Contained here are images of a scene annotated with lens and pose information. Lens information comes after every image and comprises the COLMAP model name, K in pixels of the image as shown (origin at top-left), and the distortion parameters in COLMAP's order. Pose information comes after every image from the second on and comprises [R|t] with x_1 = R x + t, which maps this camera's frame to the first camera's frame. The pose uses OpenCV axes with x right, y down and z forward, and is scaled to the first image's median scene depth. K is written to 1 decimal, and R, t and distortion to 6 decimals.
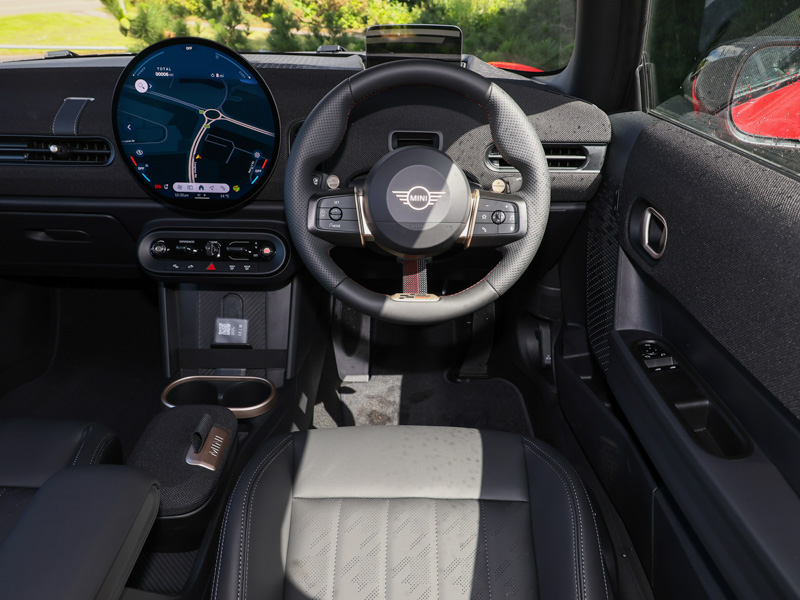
lens RADIAL K [[621.7, 0, 402.8], [0, 621.7, 295.0], [0, 0, 1]] dist [0.023837, -0.014787]
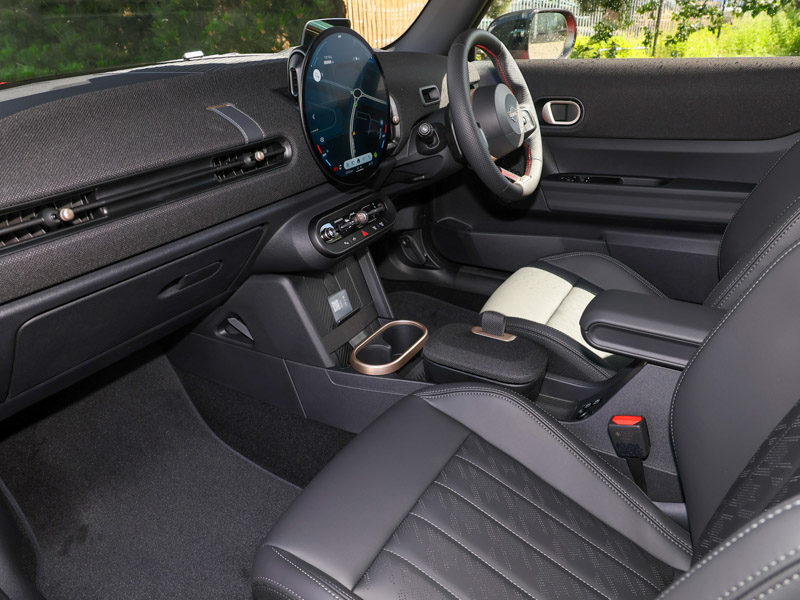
lens RADIAL K [[621.7, 0, 399.3], [0, 621.7, 297.2], [0, 0, 1]] dist [0.023837, -0.014787]
pose [[0.487615, -0.387965, 0.782122, -1.274113], [0.416411, 0.890728, 0.182226, -0.128415], [-0.767355, 0.236827, 0.595885, 0.337208]]
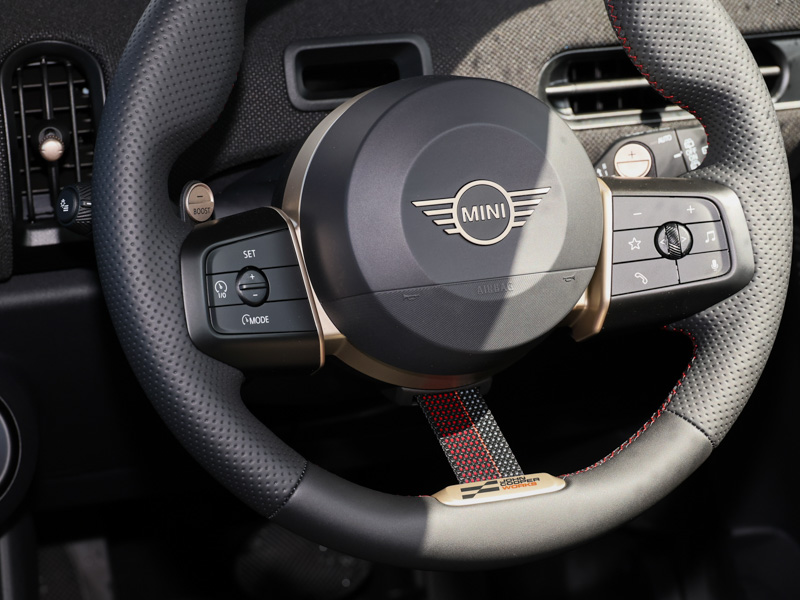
lens RADIAL K [[1987.3, 0, 394.8], [0, 1987.3, 297.6], [0, 0, 1]] dist [-0.032335, 0.000000]
pose [[0.945562, -0.128077, 0.299179, -0.319732], [0.167724, 0.979595, -0.110738, 0.010831], [-0.278892, 0.154890, 0.947749, -0.065395]]
